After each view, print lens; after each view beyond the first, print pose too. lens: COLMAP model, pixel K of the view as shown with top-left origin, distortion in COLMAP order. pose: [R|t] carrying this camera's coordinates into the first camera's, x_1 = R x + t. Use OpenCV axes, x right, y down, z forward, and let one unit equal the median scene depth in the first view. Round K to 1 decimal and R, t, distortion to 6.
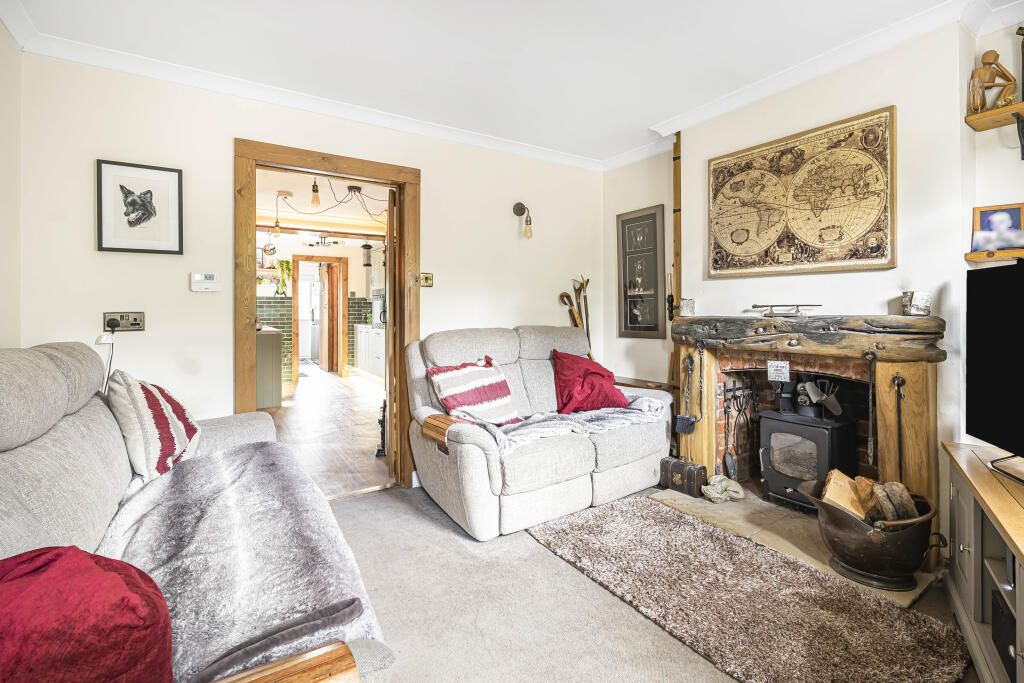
lens RADIAL K [[481.6, 0, 509.4], [0, 481.6, 308.7], [0, 0, 1]] dist [-0.000704, 0.000082]
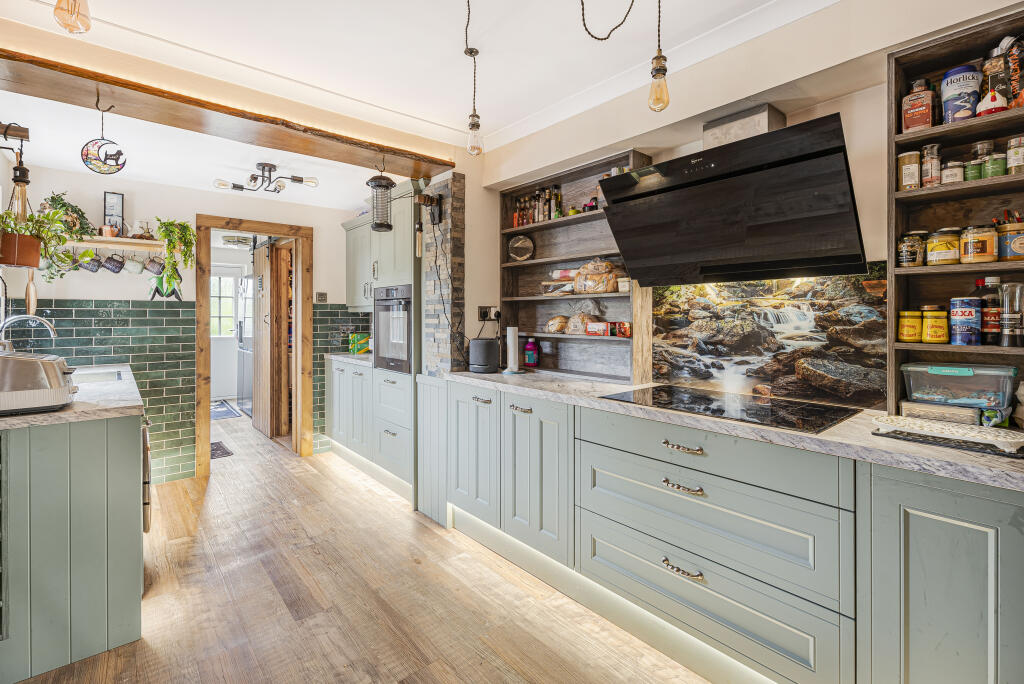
lens RADIAL K [[477.0, 0, 512.7], [0, 477.0, 317.1], [0, 0, 1]] dist [-0.001047, 0.000311]
pose [[0.991012, 0.001598, 0.133763, -0.199176], [-0.002386, 0.999981, 0.005734, -0.012500], [-0.133752, -0.006001, 0.990997, 0.481662]]
